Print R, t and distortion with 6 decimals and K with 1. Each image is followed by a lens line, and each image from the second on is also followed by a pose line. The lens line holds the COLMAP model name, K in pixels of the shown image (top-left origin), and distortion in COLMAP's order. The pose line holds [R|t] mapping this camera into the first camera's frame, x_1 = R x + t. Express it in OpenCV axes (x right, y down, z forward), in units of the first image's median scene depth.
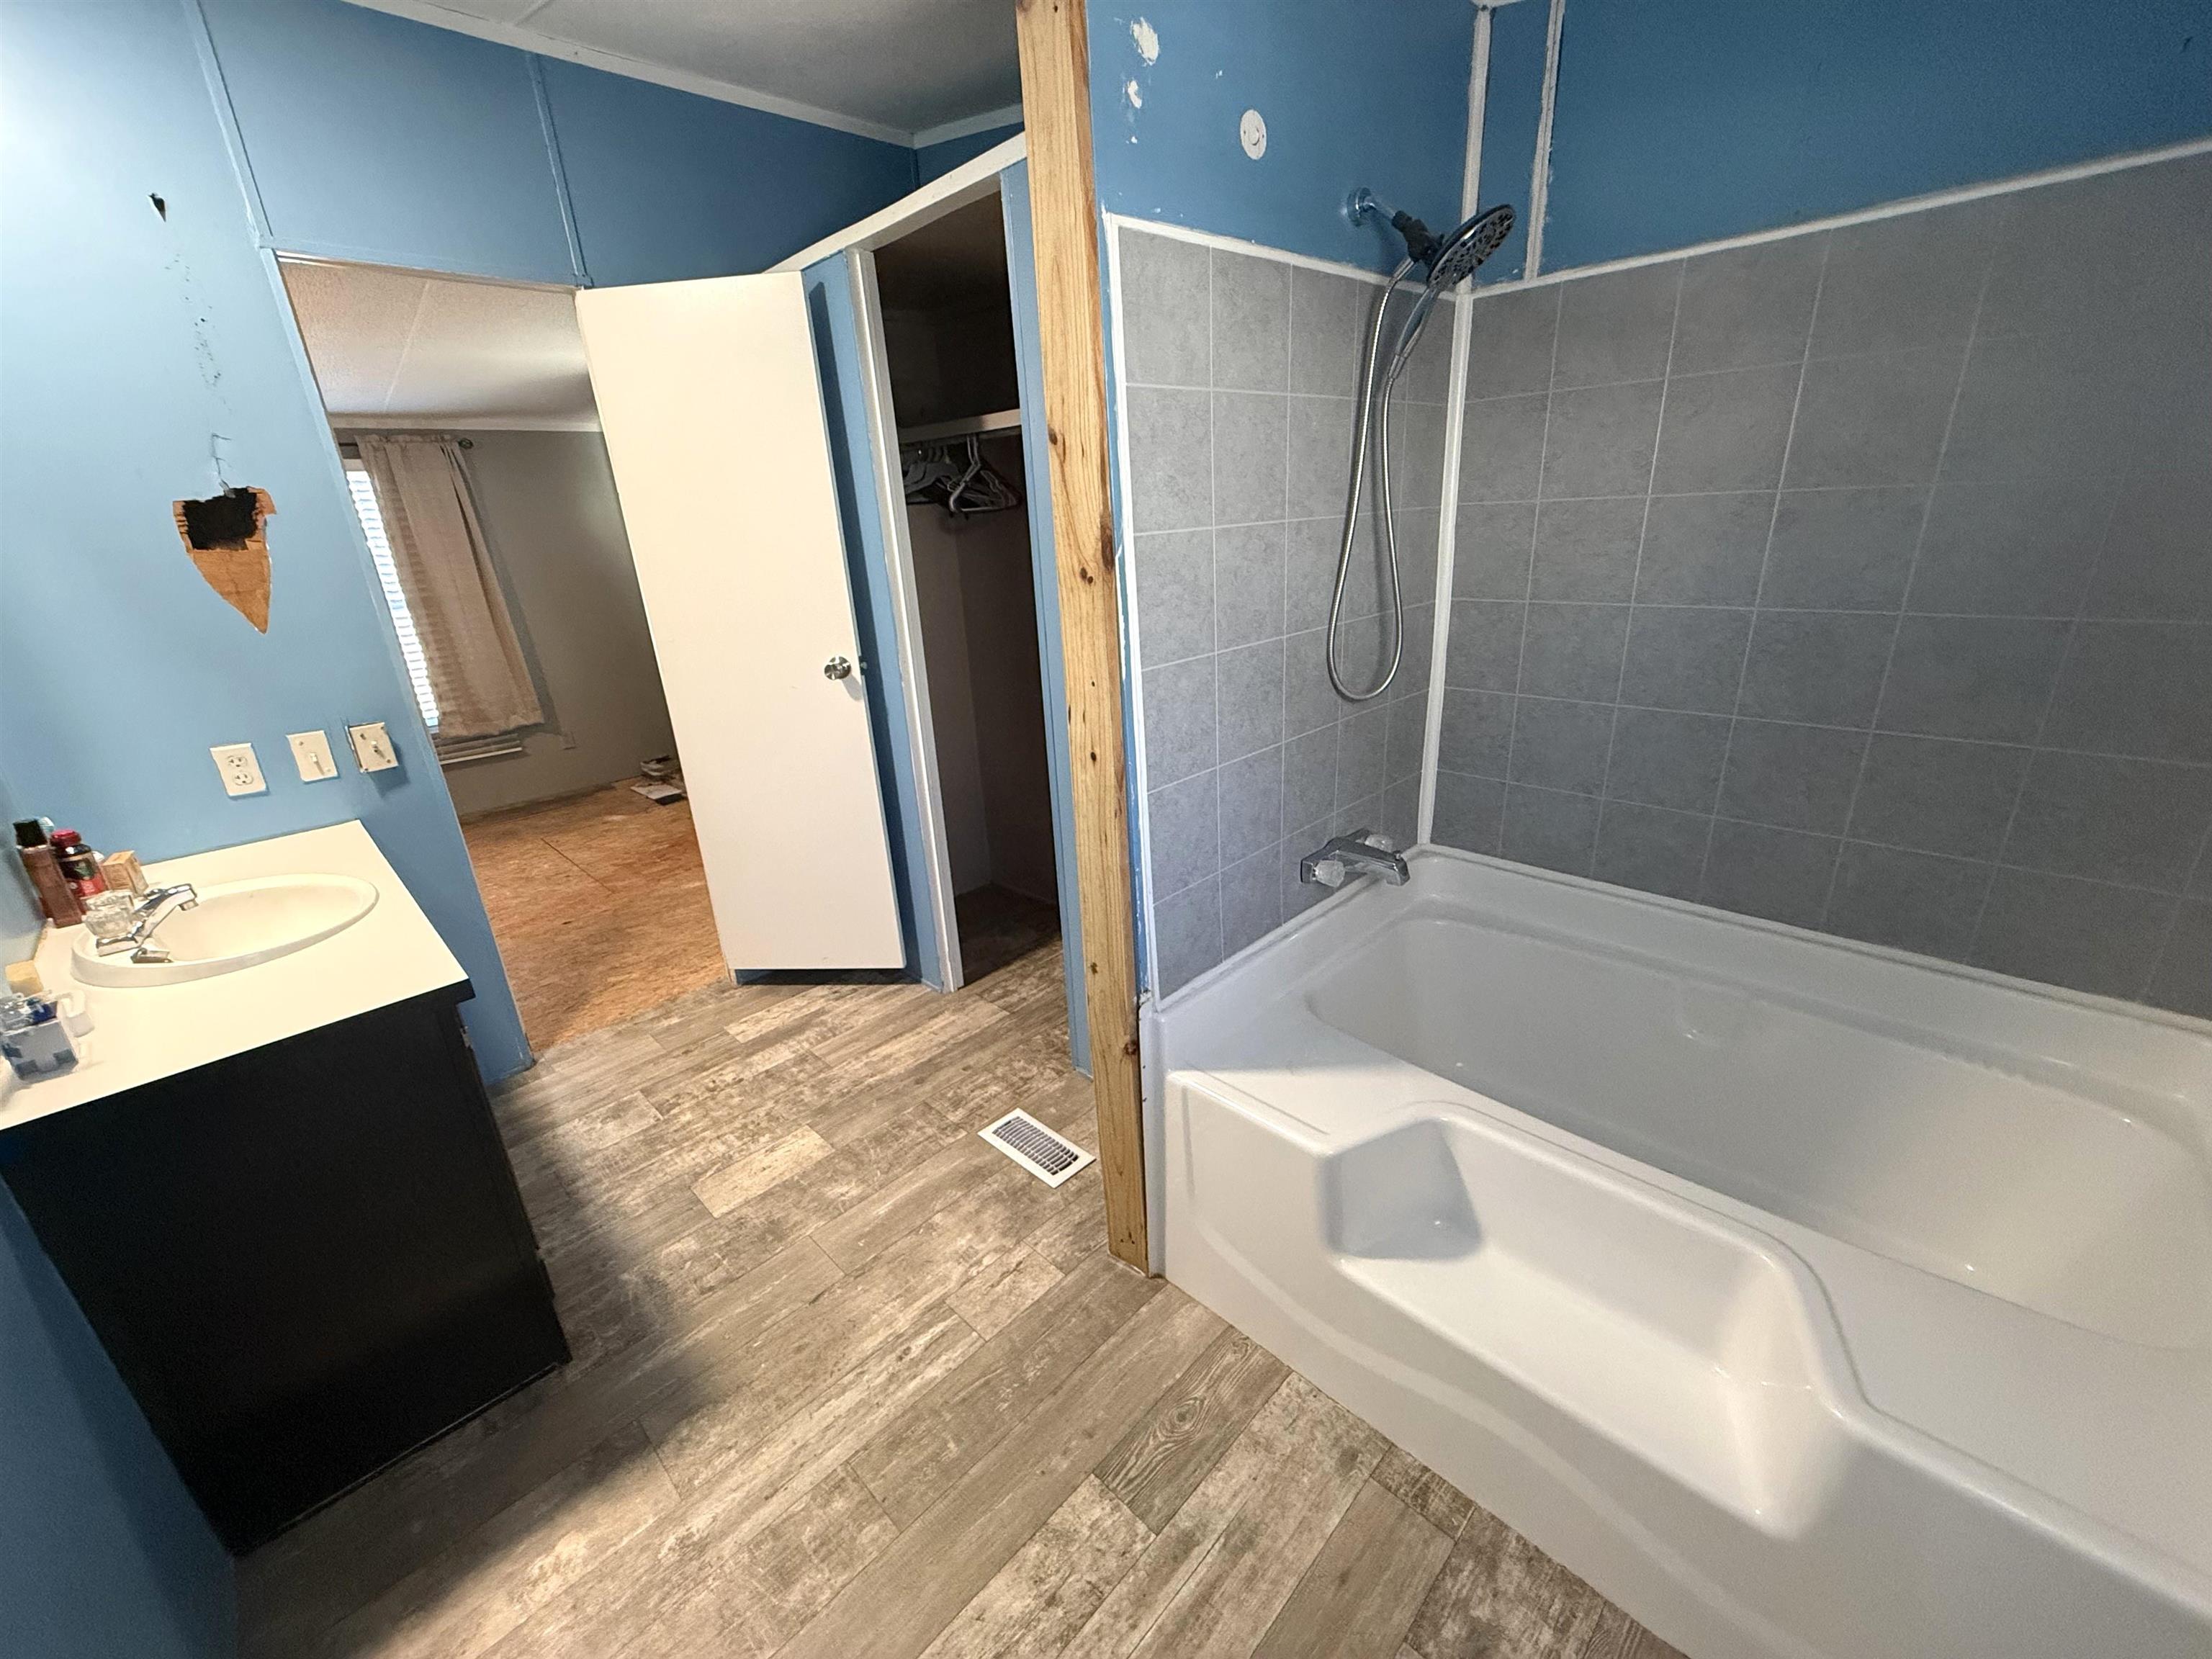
lens RADIAL K [[876.7, 0, 1103.0], [0, 876.7, 834.5], [0, 0, 1]] dist [0.000938, -0.000401]
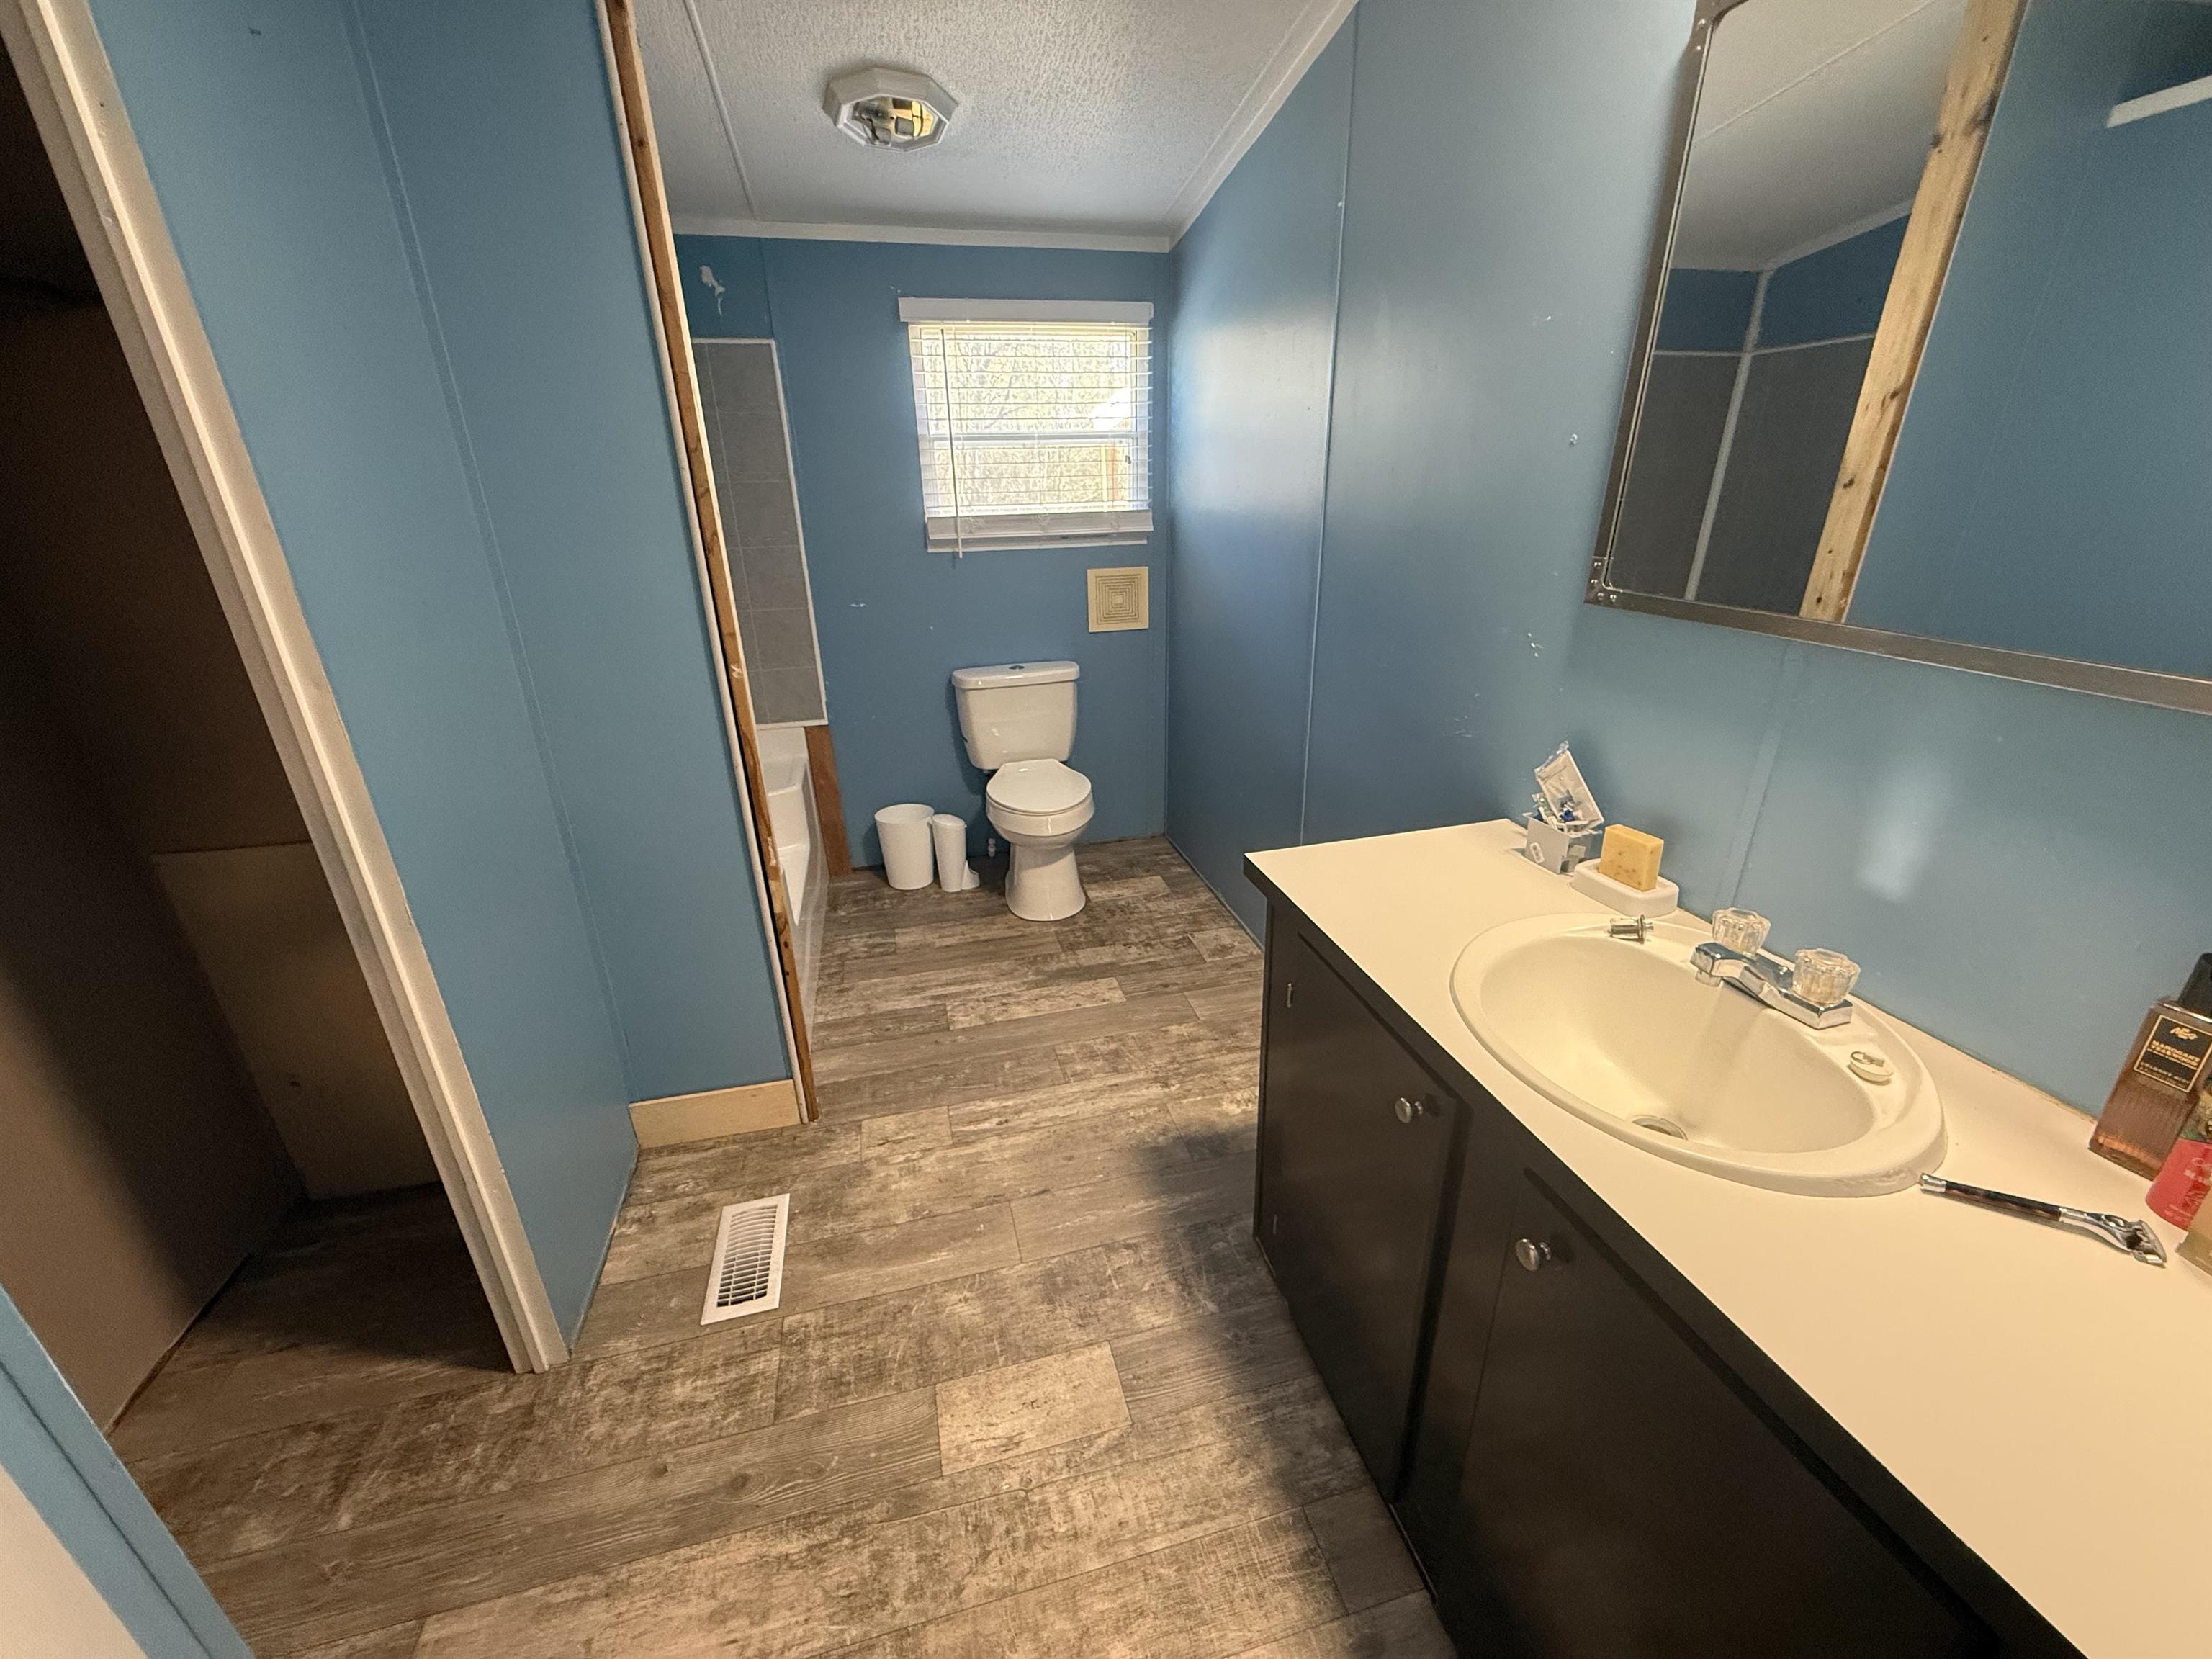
lens RADIAL K [[867.7, 0, 1093.7], [0, 867.7, 819.0], [0, 0, 1]] dist [0.017249, -0.000061]
pose [[-0.849564, -0.123344, 0.512862, -0.964228], [0.246124, 0.767256, 0.592234, -0.474669], [-0.466545, 0.629368, -0.621475, 1.496673]]
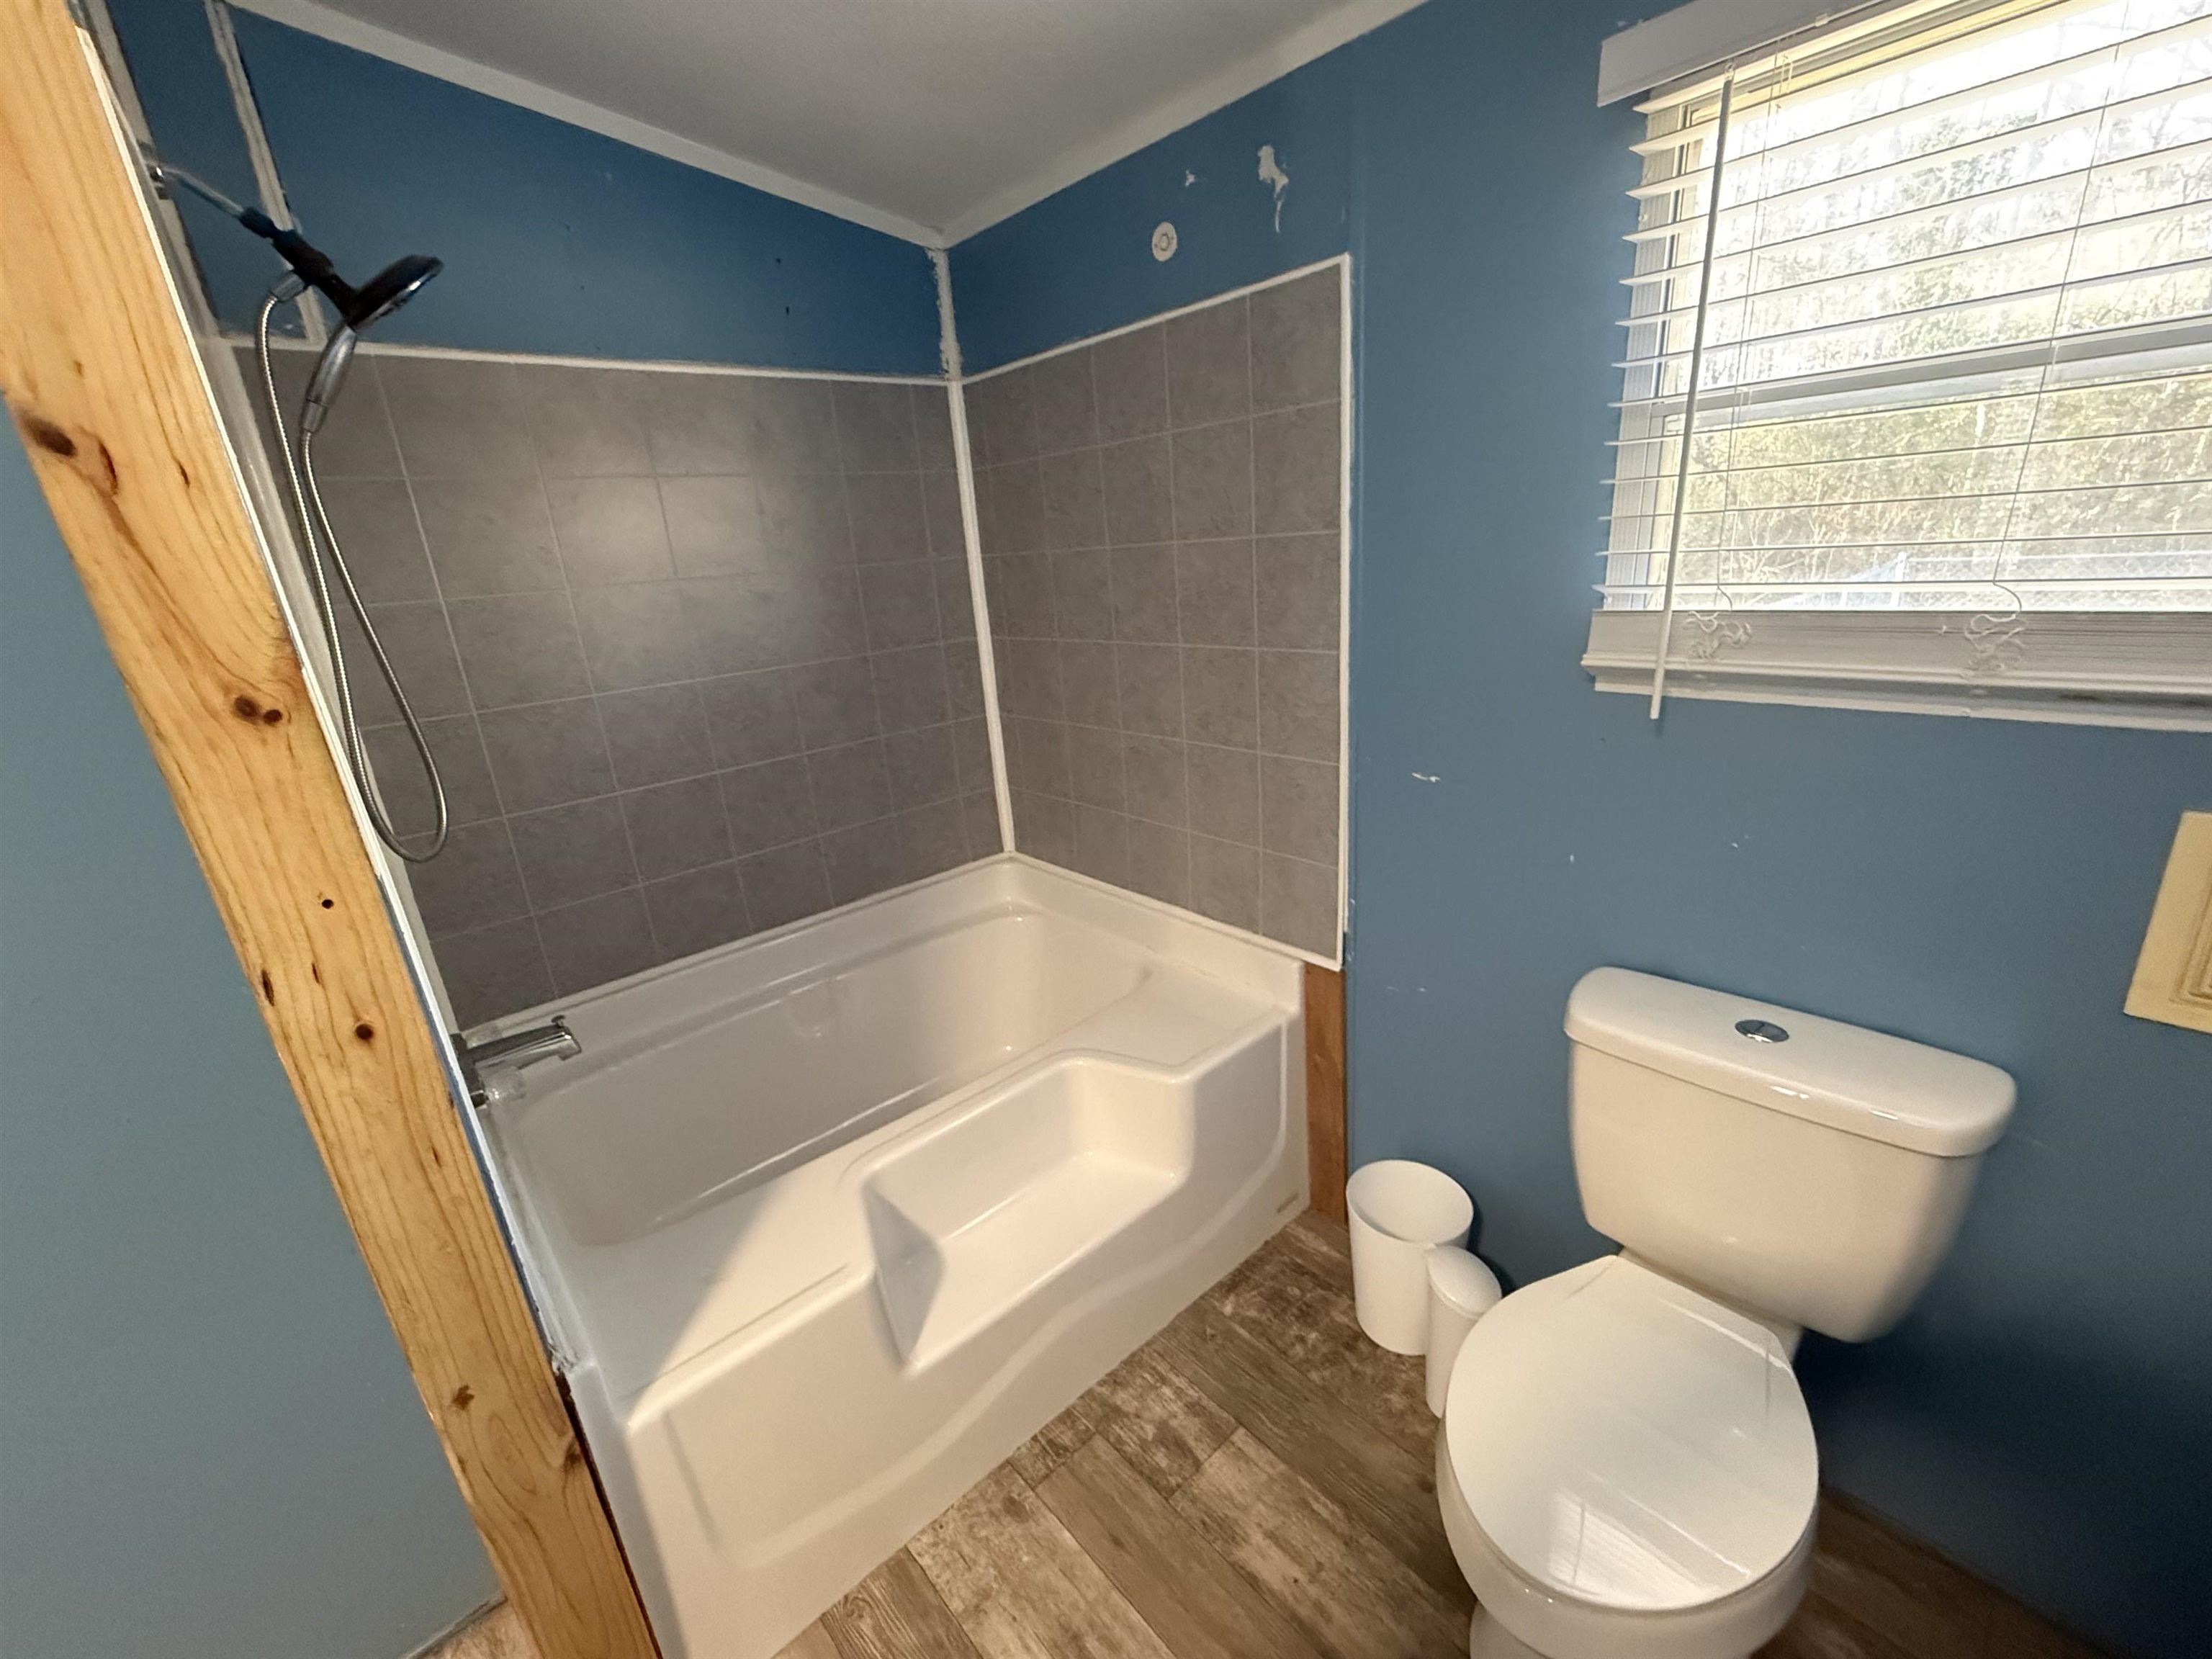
lens RADIAL K [[910.5, 0, 1102.0], [0, 910.5, 837.0], [0, 0, 1]] dist [0.000156, -0.000285]
pose [[0.060466, -0.263961, 0.962636, -0.446363], [0.411007, 0.885435, 0.216976, -0.118724], [-0.909625, 0.382531, 0.162028, 0.412140]]
